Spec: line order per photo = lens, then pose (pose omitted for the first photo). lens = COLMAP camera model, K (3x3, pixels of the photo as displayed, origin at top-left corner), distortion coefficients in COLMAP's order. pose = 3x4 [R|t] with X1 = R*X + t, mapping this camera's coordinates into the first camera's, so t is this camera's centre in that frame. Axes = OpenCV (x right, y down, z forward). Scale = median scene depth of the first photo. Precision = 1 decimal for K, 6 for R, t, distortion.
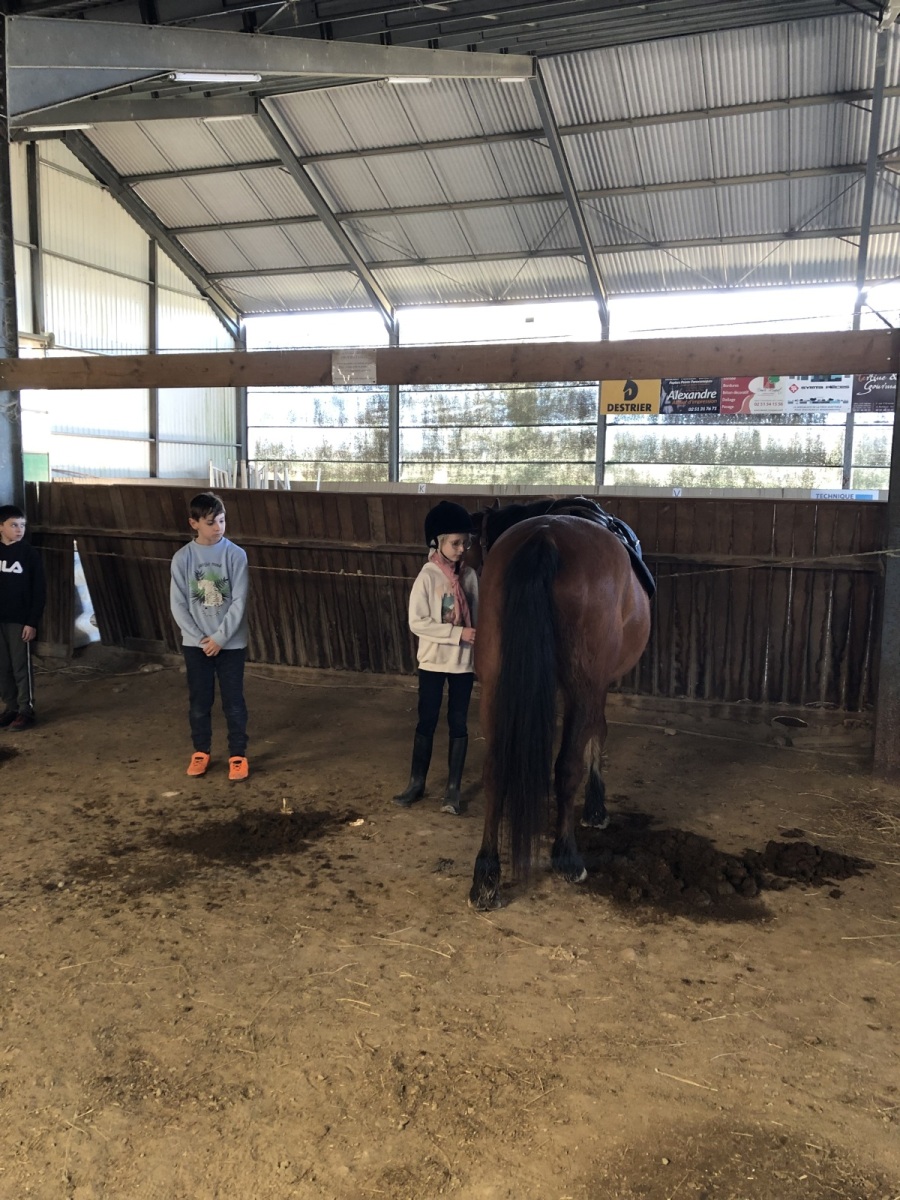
lens RADIAL K [[982.9, 0, 440.8], [0, 982.9, 601.8], [0, 0, 1]] dist [0.017193, 0.001826]
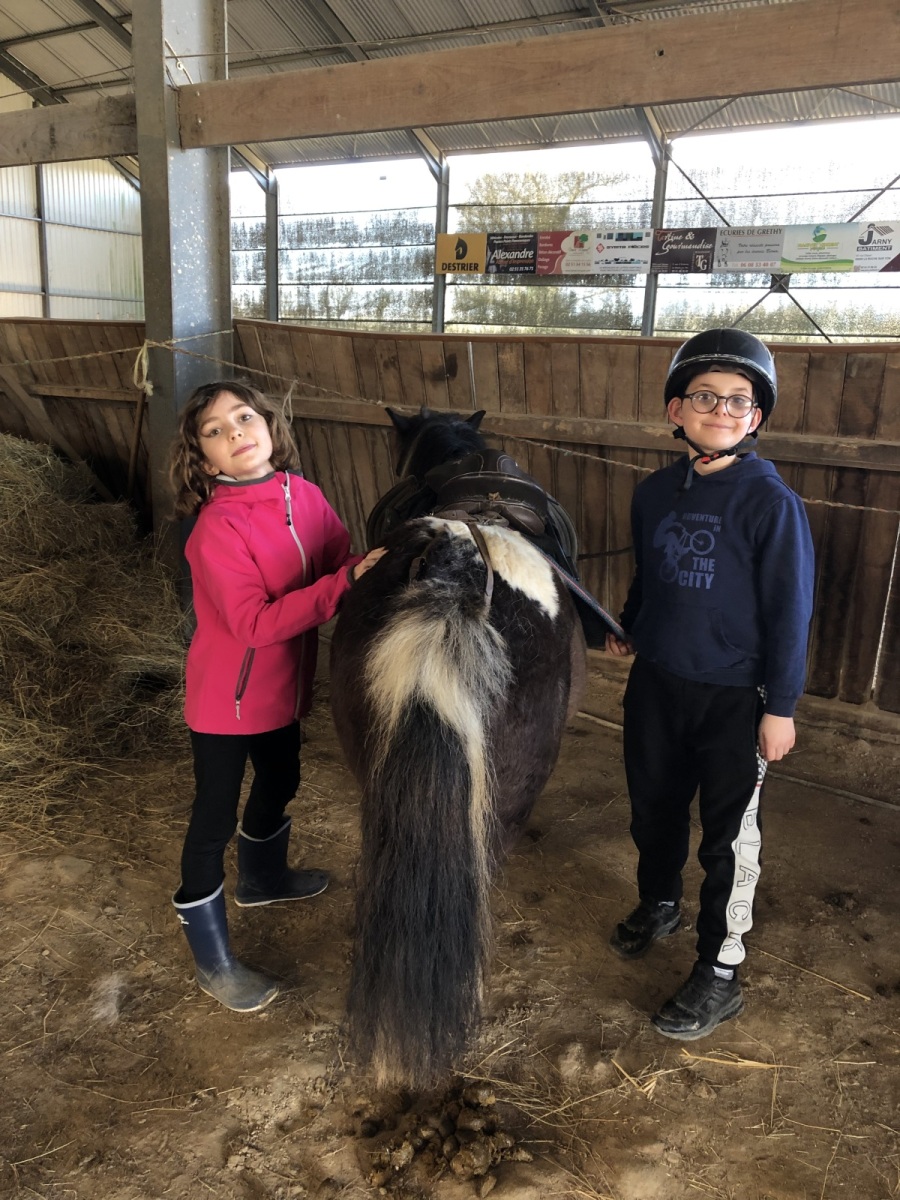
lens RADIAL K [[982.9, 0, 449.1], [0, 982.9, 603.0], [0, 0, 1]] dist [0.017193, 0.001826]
pose [[0.980470, 0.073379, -0.182465, 0.399429], [-0.049888, 0.990237, 0.130158, 0.016570], [0.190235, -0.118513, 0.974559, -0.043679]]
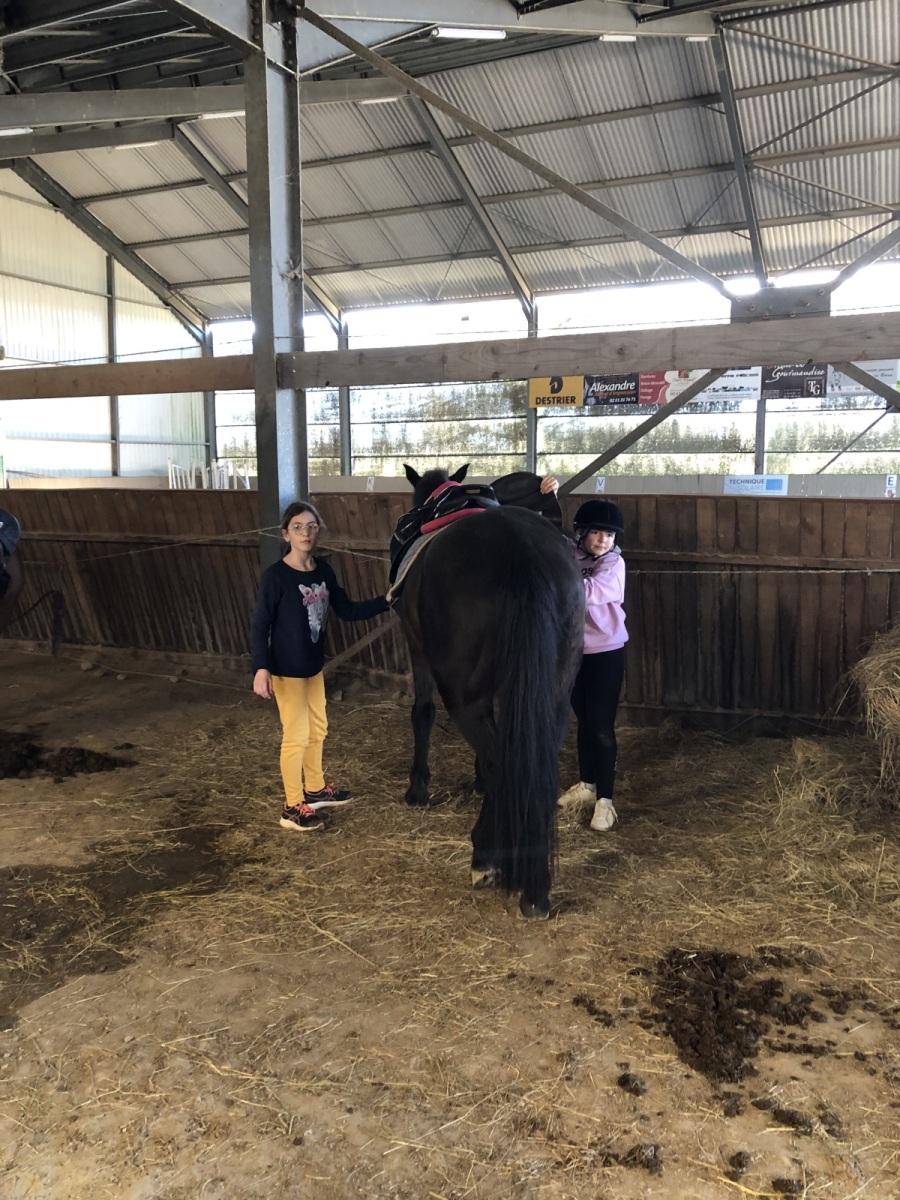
lens RADIAL K [[982.9, 0, 443.3], [0, 982.9, 607.0], [0, 0, 1]] dist [0.017193, 0.001826]
pose [[0.996798, -0.009215, -0.079431, 0.155928], [0.010289, 0.999861, 0.013130, 0.007170], [0.079299, -0.013906, 0.996754, -0.053193]]
